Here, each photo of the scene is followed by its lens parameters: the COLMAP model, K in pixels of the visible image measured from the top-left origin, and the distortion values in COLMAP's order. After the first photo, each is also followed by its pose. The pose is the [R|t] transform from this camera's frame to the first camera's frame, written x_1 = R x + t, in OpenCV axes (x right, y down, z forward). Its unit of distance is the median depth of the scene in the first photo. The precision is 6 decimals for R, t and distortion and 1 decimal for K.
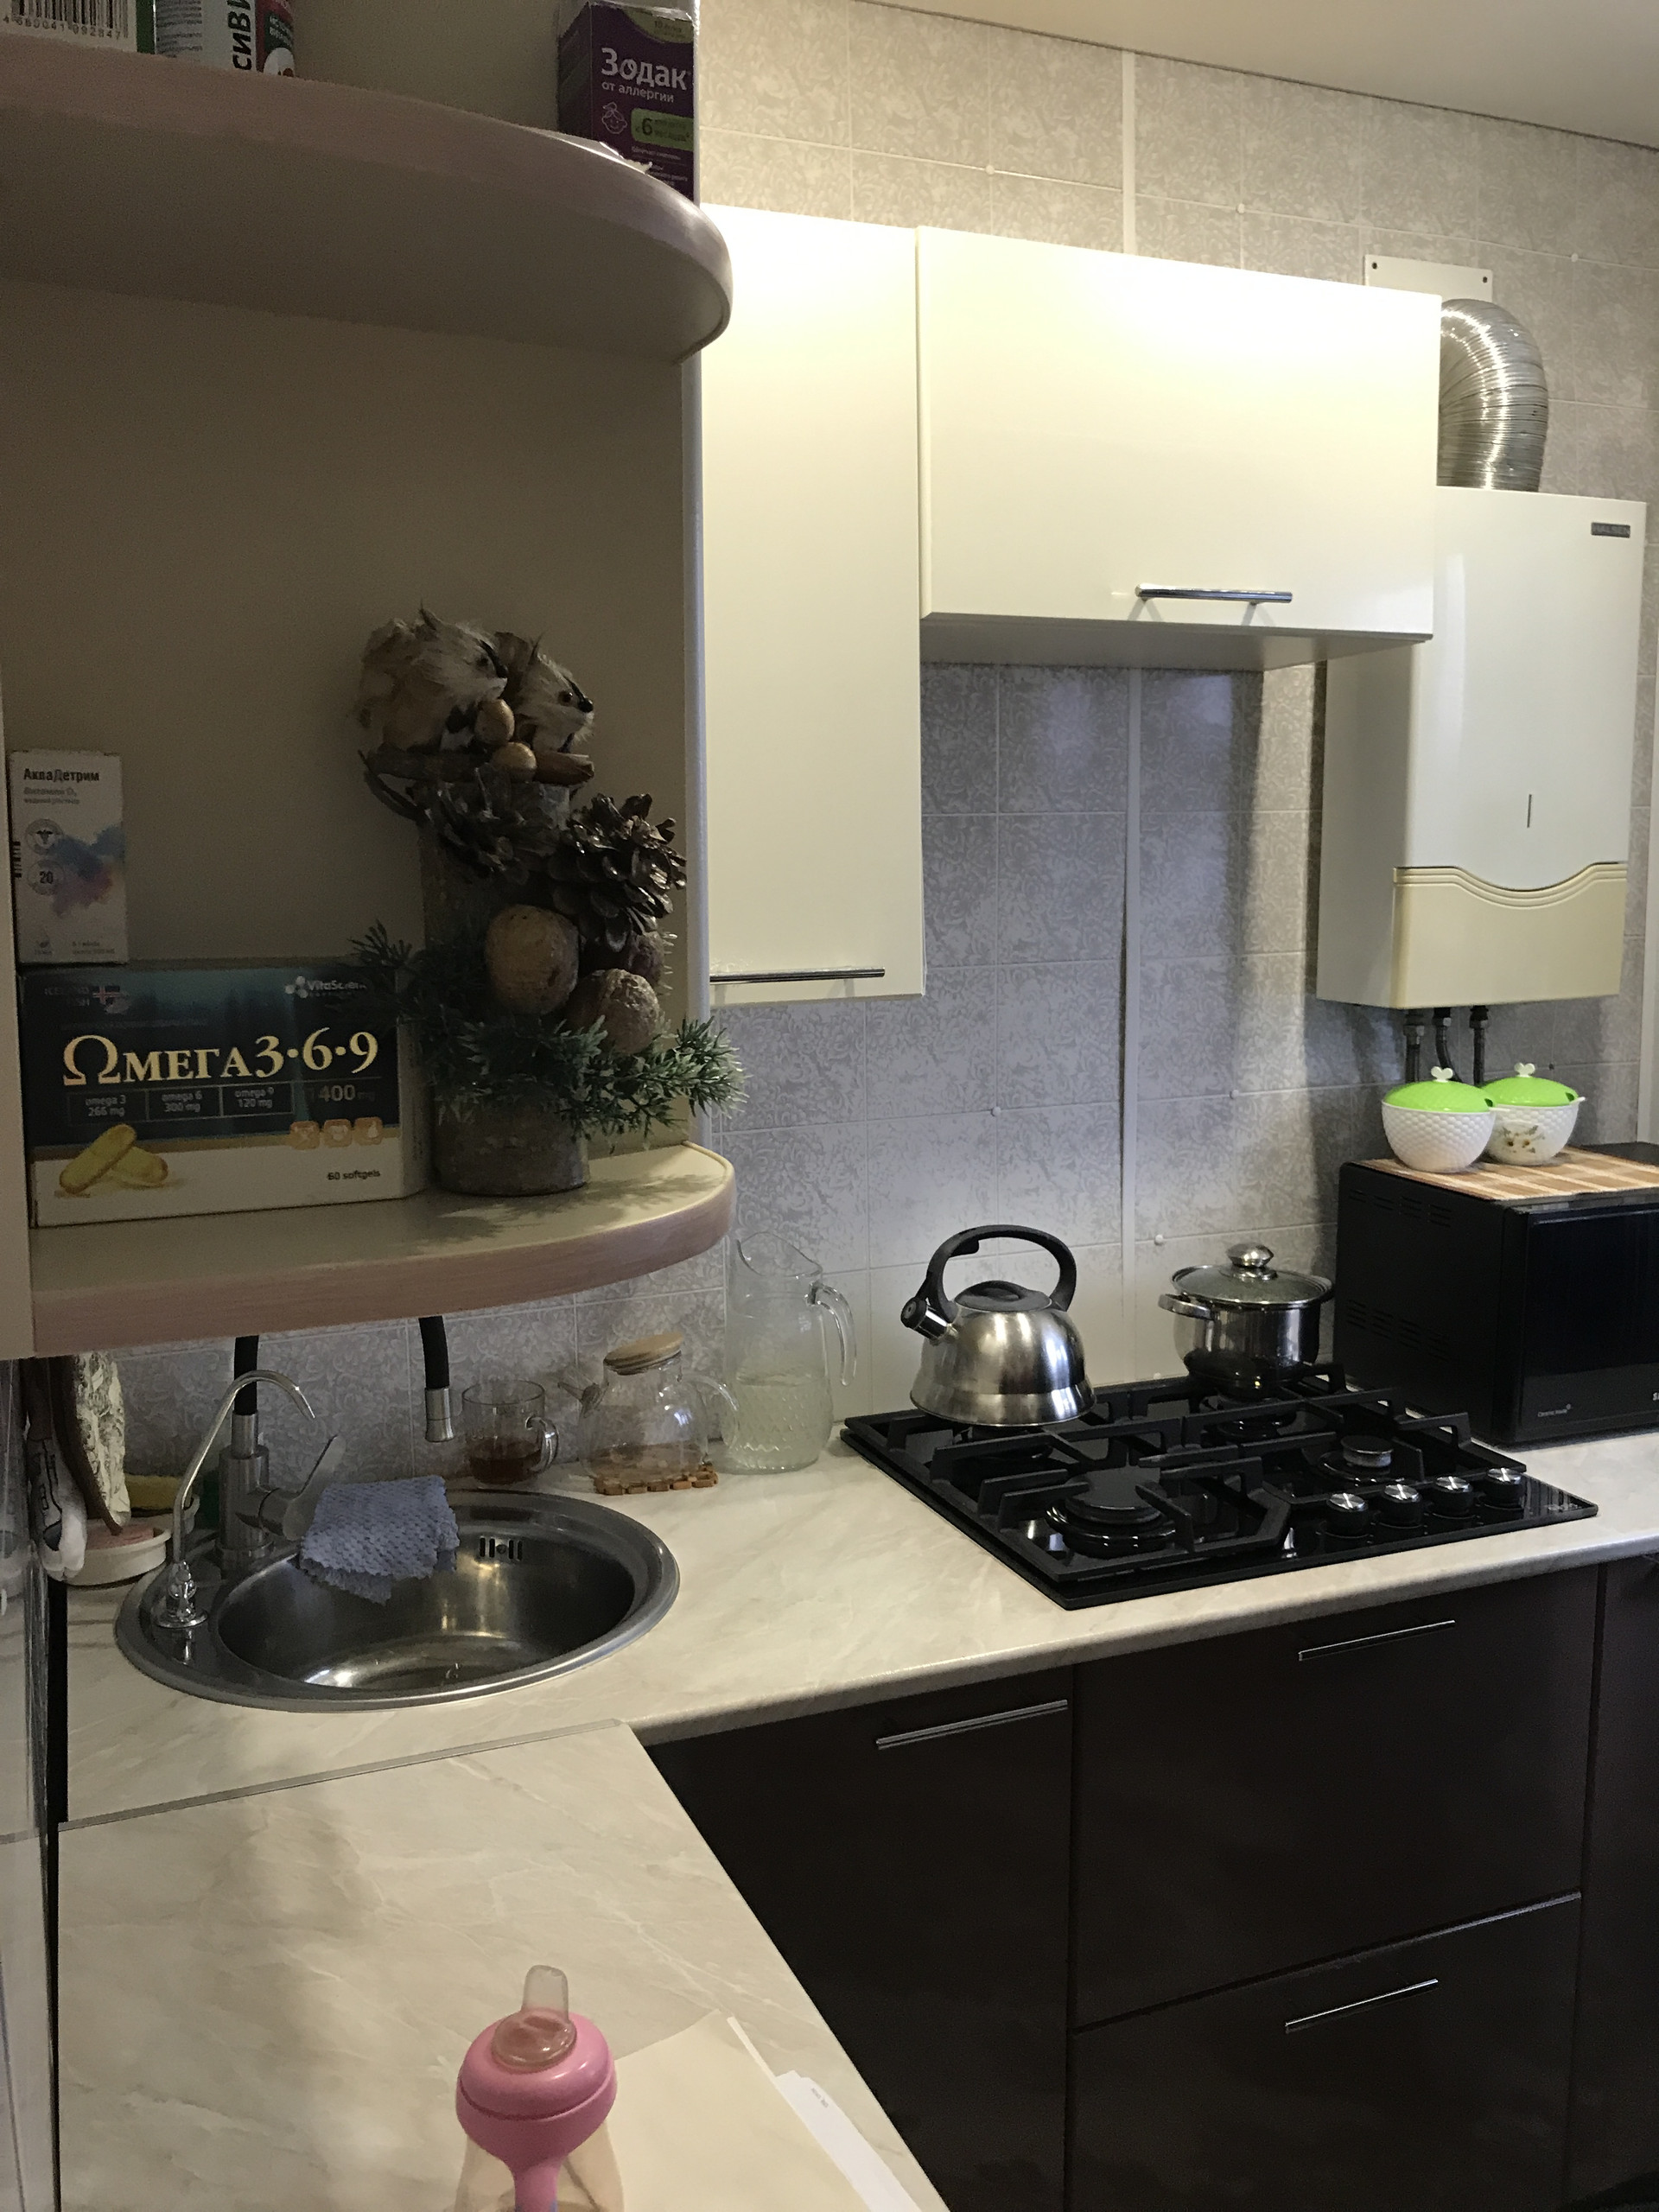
lens RADIAL K [[1854.3, 0, 838.0], [0, 1854.3, 1088.6], [0, 0, 1]] dist [0.023163, -0.040397]
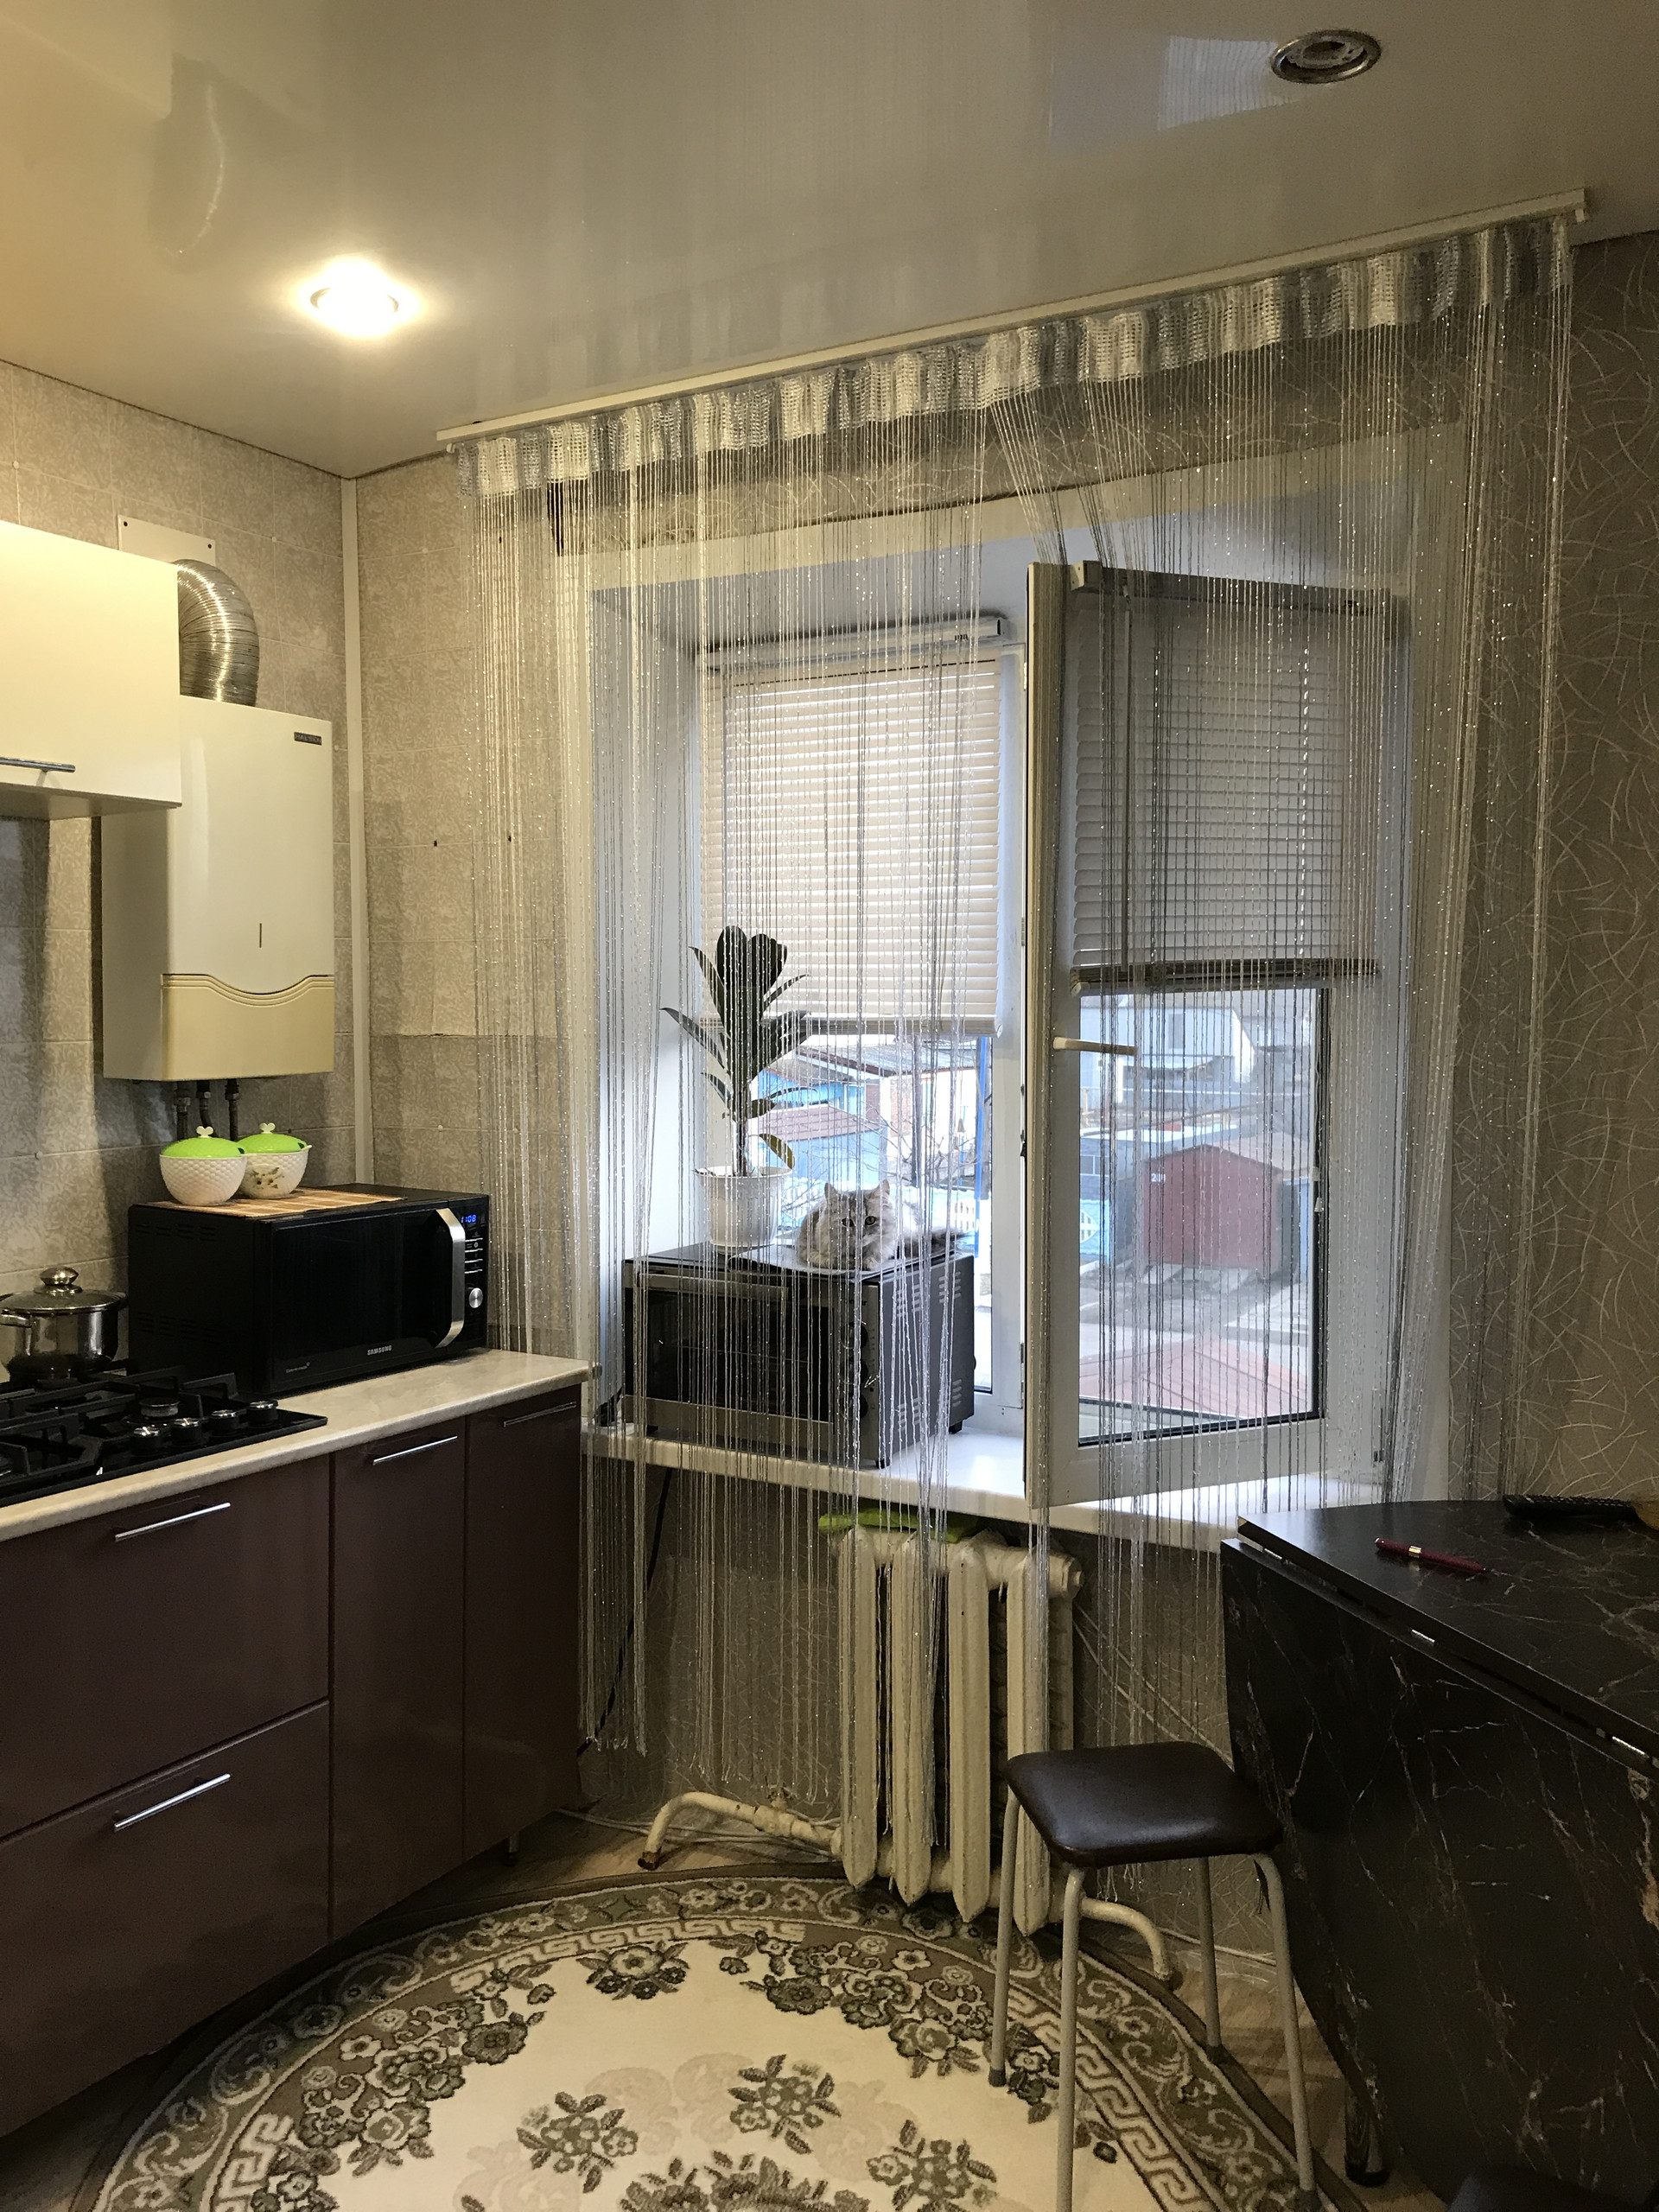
lens RADIAL K [[1854.3, 0, 829.9], [0, 1854.3, 1084.5], [0, 0, 1]] dist [0.023163, -0.040397]
pose [[0.805953, -0.017130, 0.591732, -0.097238], [0.065657, 0.996001, -0.060593, 0.067867], [-0.588328, 0.087686, 0.803854, -0.323333]]
